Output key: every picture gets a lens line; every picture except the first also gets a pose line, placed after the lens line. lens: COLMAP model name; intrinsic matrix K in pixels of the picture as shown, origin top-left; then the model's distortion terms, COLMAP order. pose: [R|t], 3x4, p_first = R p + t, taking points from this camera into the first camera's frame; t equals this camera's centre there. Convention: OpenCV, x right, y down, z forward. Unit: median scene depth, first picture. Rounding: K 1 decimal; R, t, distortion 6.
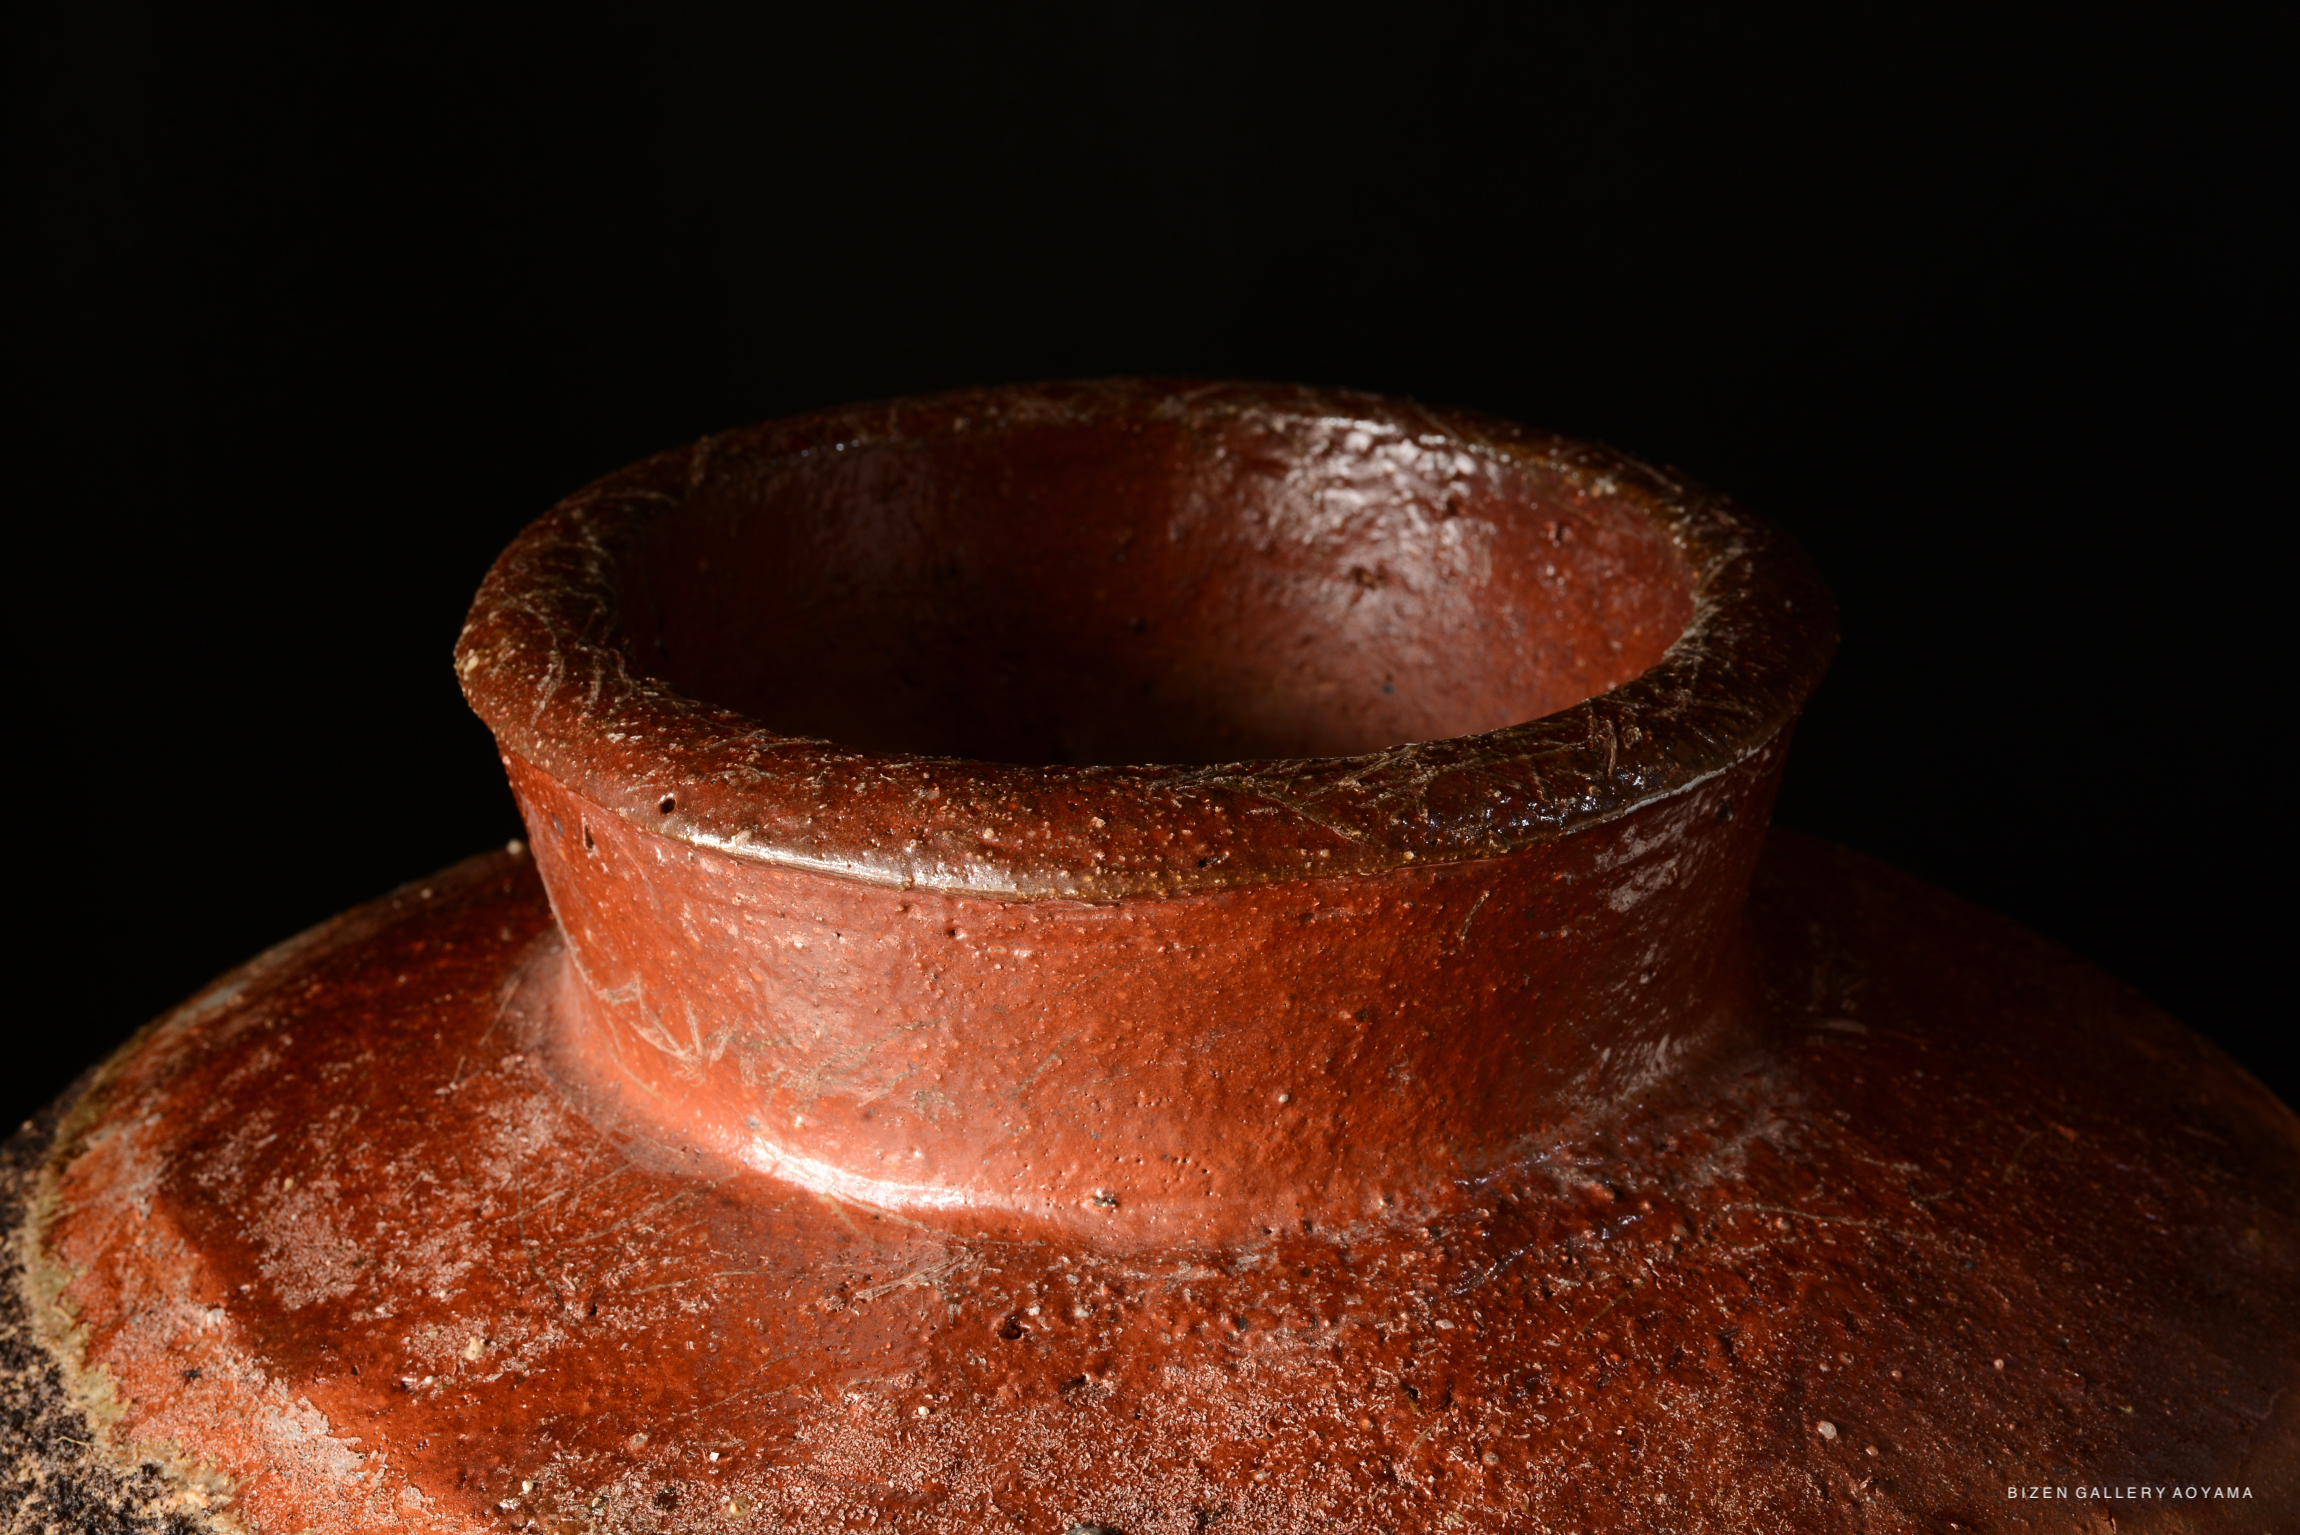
lens RADIAL K [[4768.2, 0, 1150.0], [0, 4768.2, 767.5], [0, 0, 1]] dist [0.061047, 0.405400]
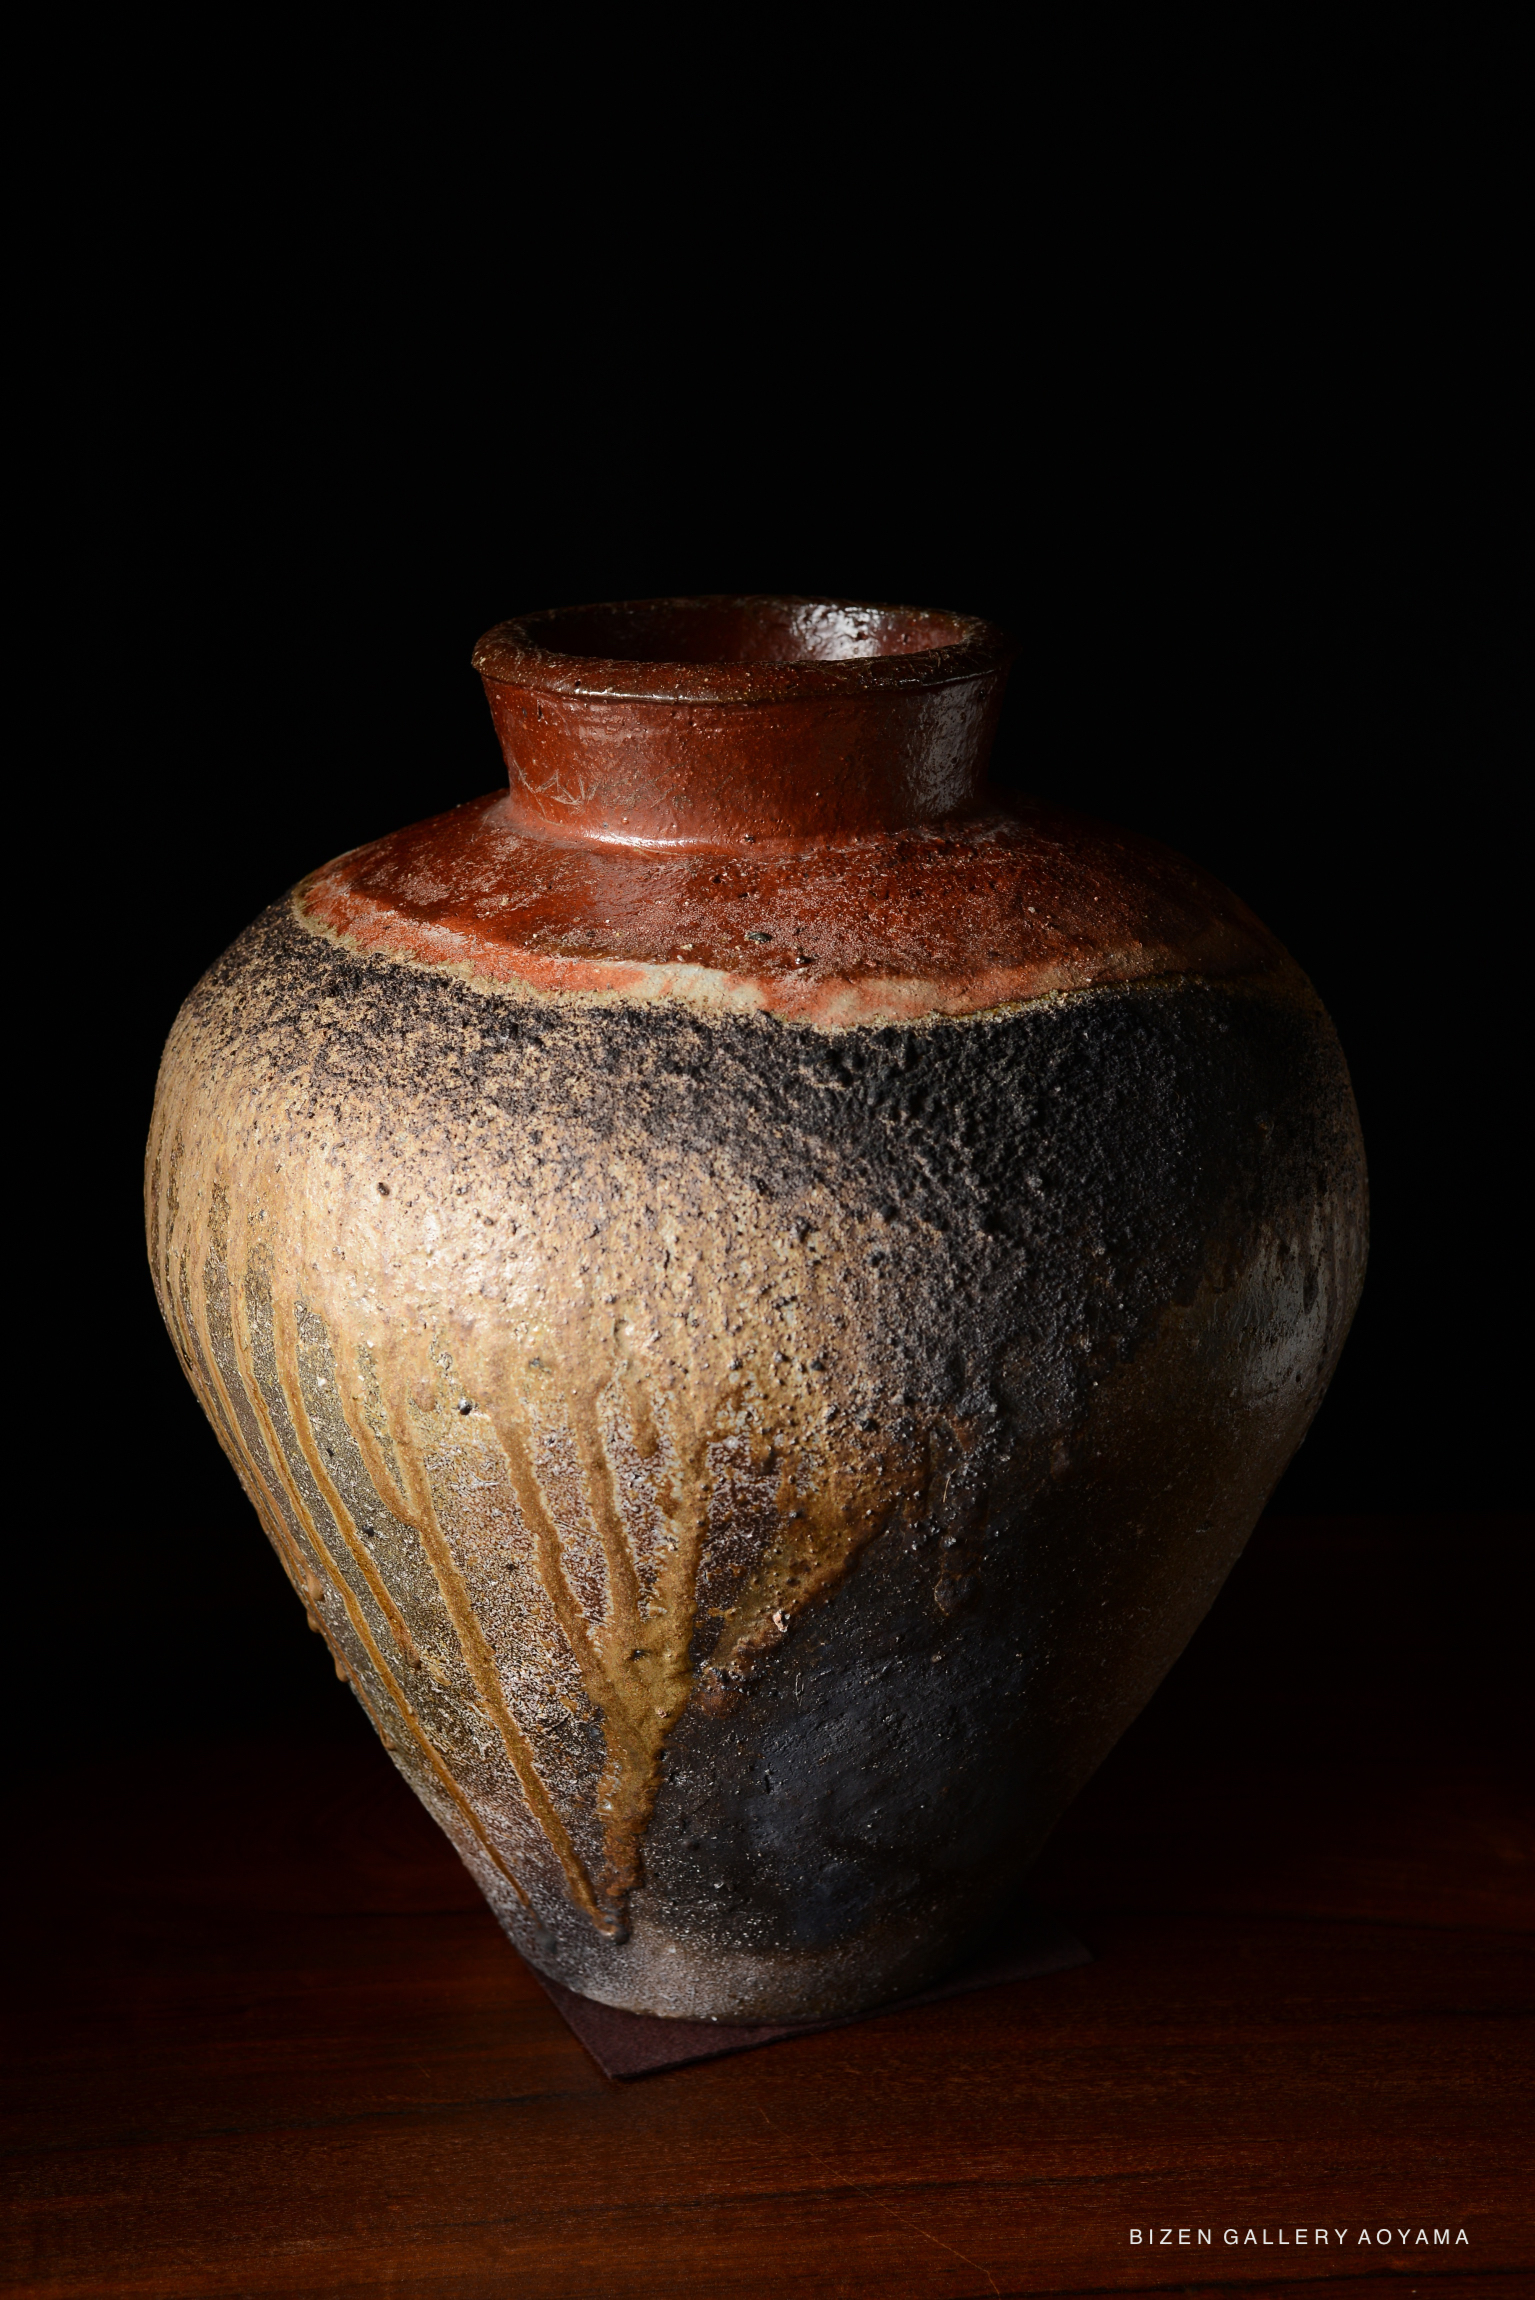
lens RADIAL K [[3421.8, 0, 767.5], [0, 3421.8, 1150.0], [0, 0, 1]] dist [-0.139662, 1.030627]
pose [[0.996698, -0.028941, 0.075860, -0.144436], [0.035482, 0.995633, -0.086350, 0.417831], [-0.073029, 0.088757, 0.993373, -0.813399]]
